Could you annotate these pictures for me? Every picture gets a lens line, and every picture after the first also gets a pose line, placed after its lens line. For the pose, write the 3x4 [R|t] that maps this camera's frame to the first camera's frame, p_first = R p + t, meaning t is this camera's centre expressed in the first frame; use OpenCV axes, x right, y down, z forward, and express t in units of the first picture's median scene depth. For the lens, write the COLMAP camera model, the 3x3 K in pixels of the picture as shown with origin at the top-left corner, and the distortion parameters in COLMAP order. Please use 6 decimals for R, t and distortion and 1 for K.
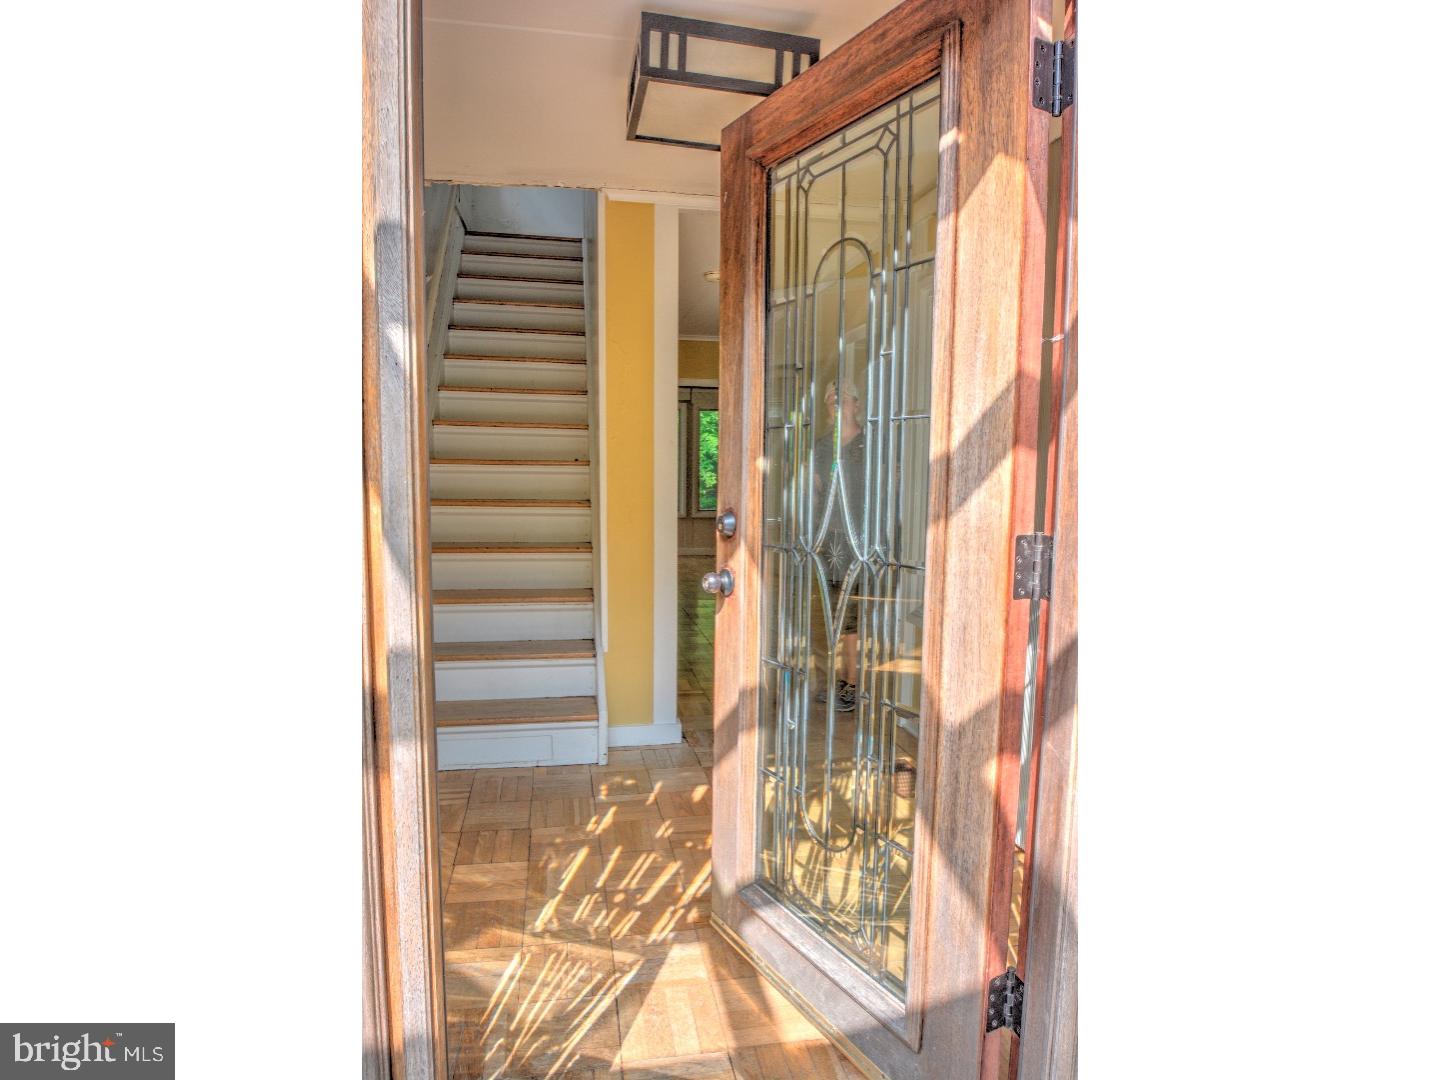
lens RADIAL K [[764.2, 0, 724.6], [0, 764.2, 537.8], [0, 0, 1]] dist [-0.001255, -0.000191]
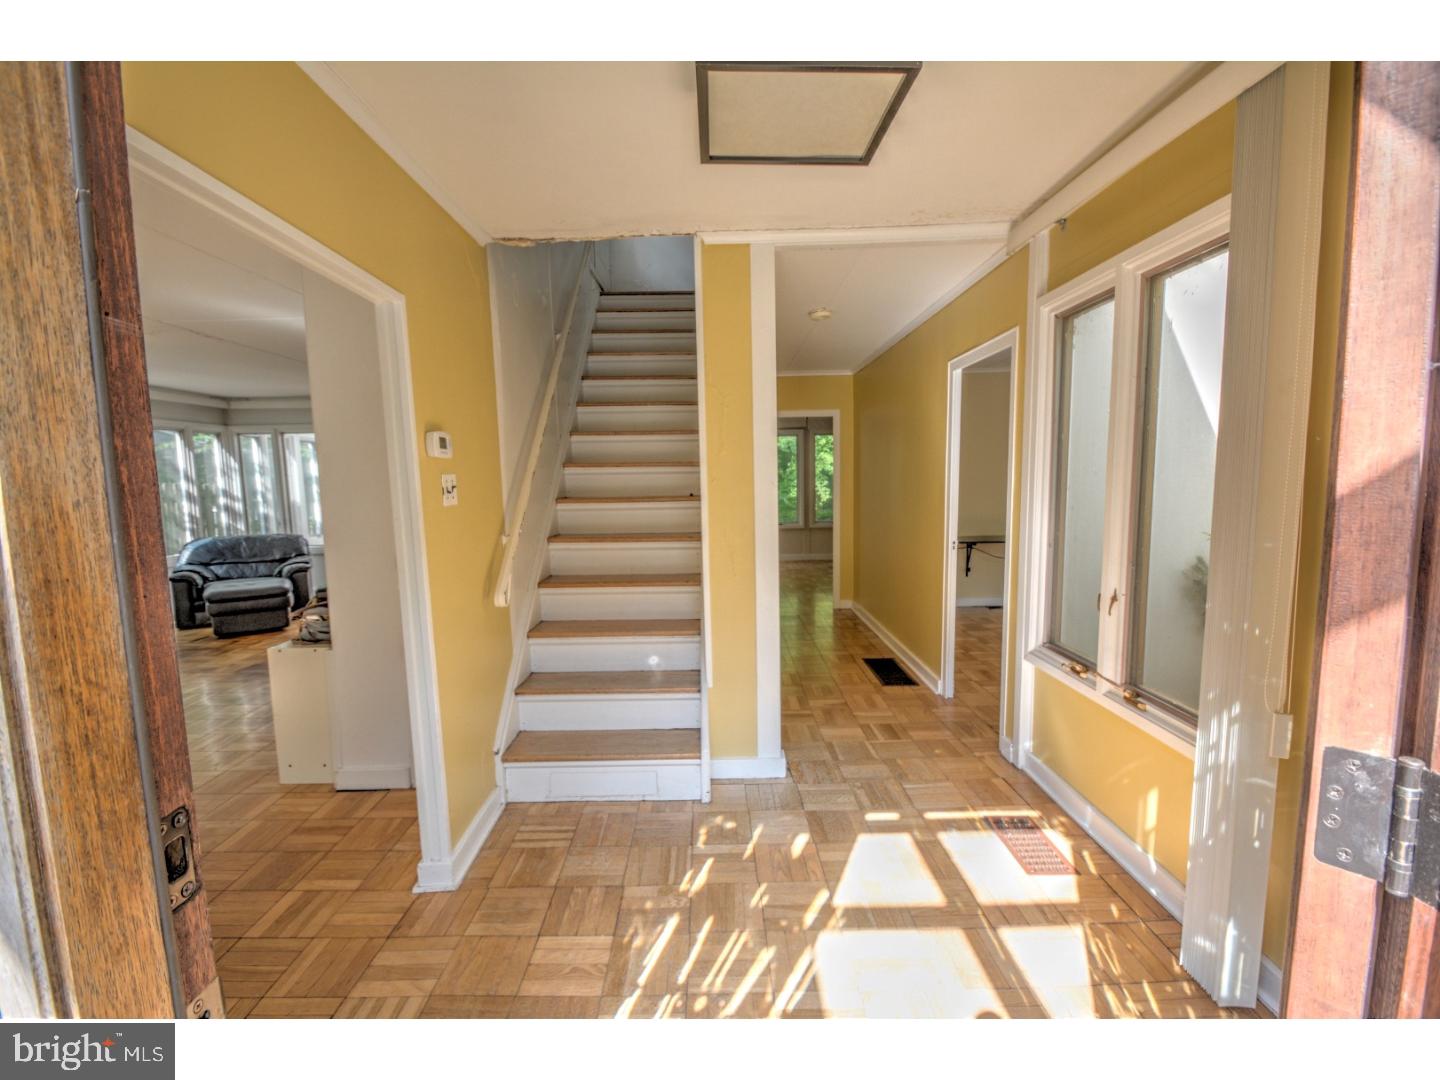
lens RADIAL K [[637.3, 0, 711.9], [0, 637.3, 545.8], [0, 0, 1]] dist [0.000225, -0.000162]
pose [[0.980413, -0.008476, -0.196772, 0.021848], [0.010266, 0.999915, 0.008076, -0.059390], [0.196687, -0.009938, 0.980416, 0.200615]]
